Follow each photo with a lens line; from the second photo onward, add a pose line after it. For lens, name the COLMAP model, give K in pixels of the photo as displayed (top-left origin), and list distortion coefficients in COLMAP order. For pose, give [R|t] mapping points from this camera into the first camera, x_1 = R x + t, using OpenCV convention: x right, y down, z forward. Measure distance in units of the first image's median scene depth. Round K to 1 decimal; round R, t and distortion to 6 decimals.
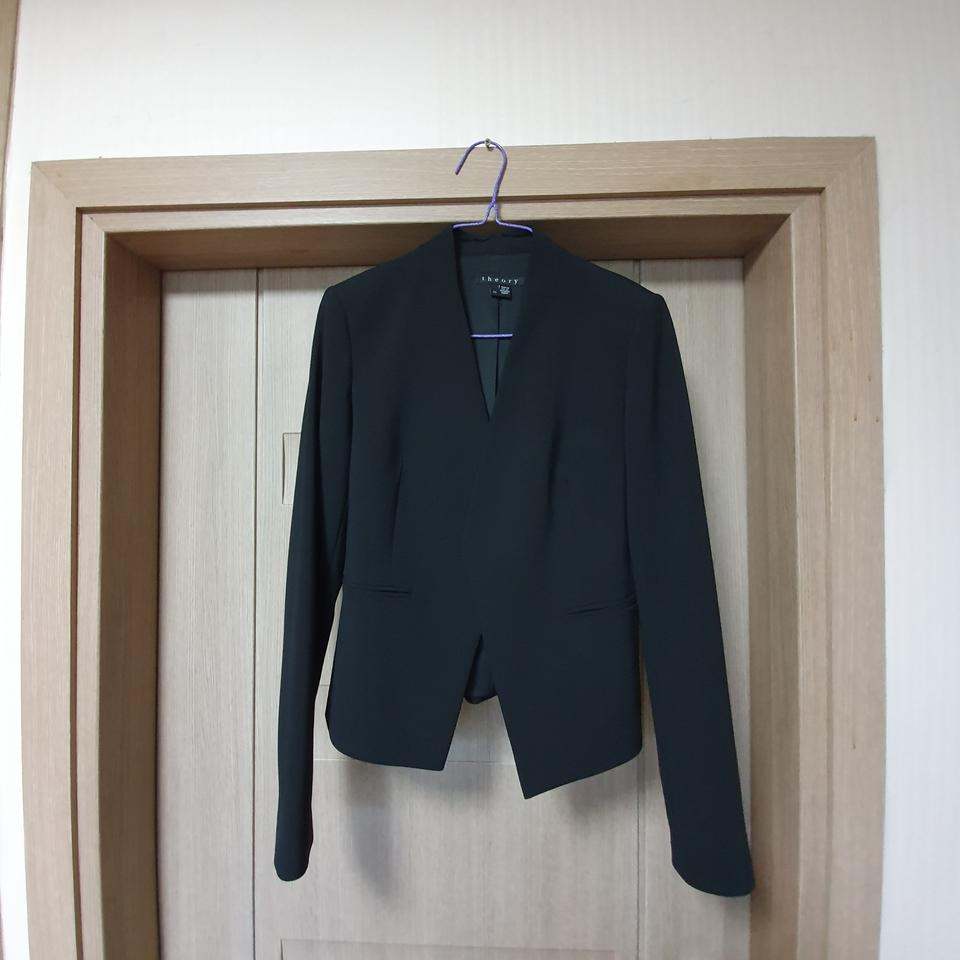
lens RADIAL K [[508.8, 0, 471.7], [0, 508.8, 473.6], [0, 0, 1]] dist [0.019489, -0.020004]
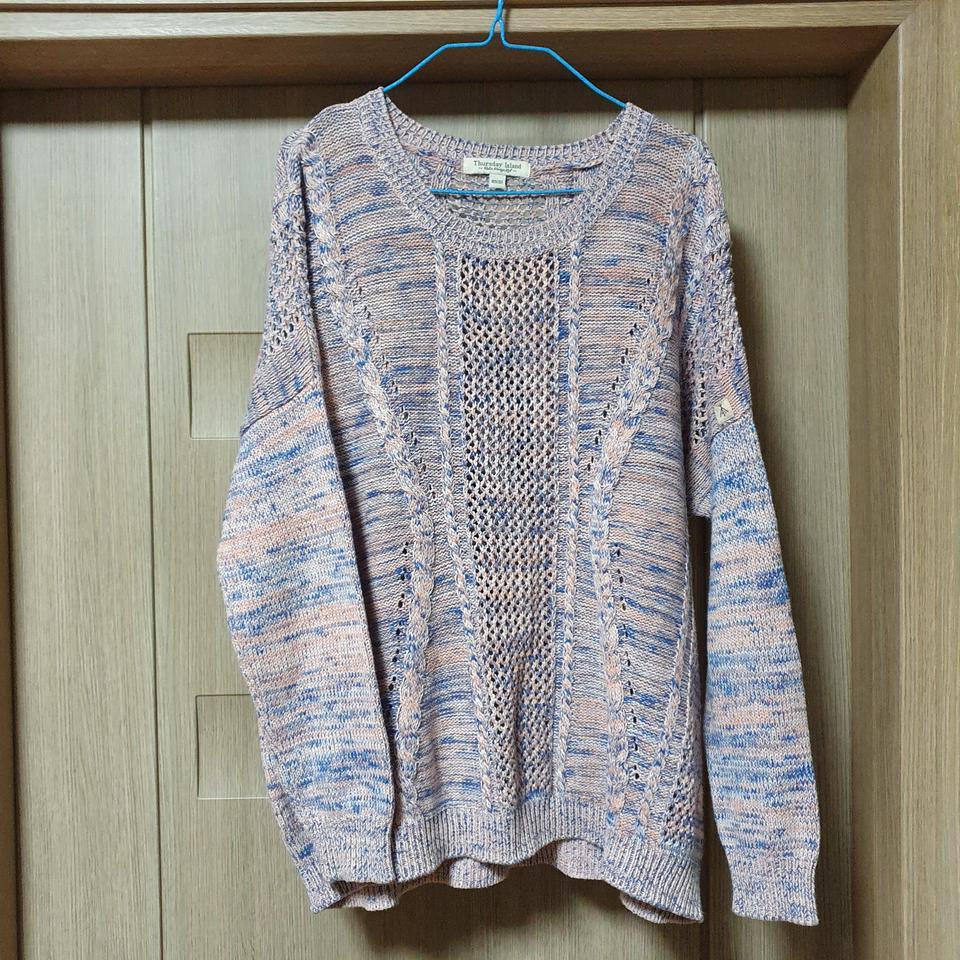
lens RADIAL K [[1040.6, 0, 467.2], [0, 1040.6, 483.1], [0, 0, 1]] dist [0.015905, 0.000000]
pose [[0.998805, -0.014016, 0.046818, -0.068733], [0.011755, 0.998767, 0.048235, 0.062977], [-0.047436, -0.047627, 0.997738, -0.458566]]
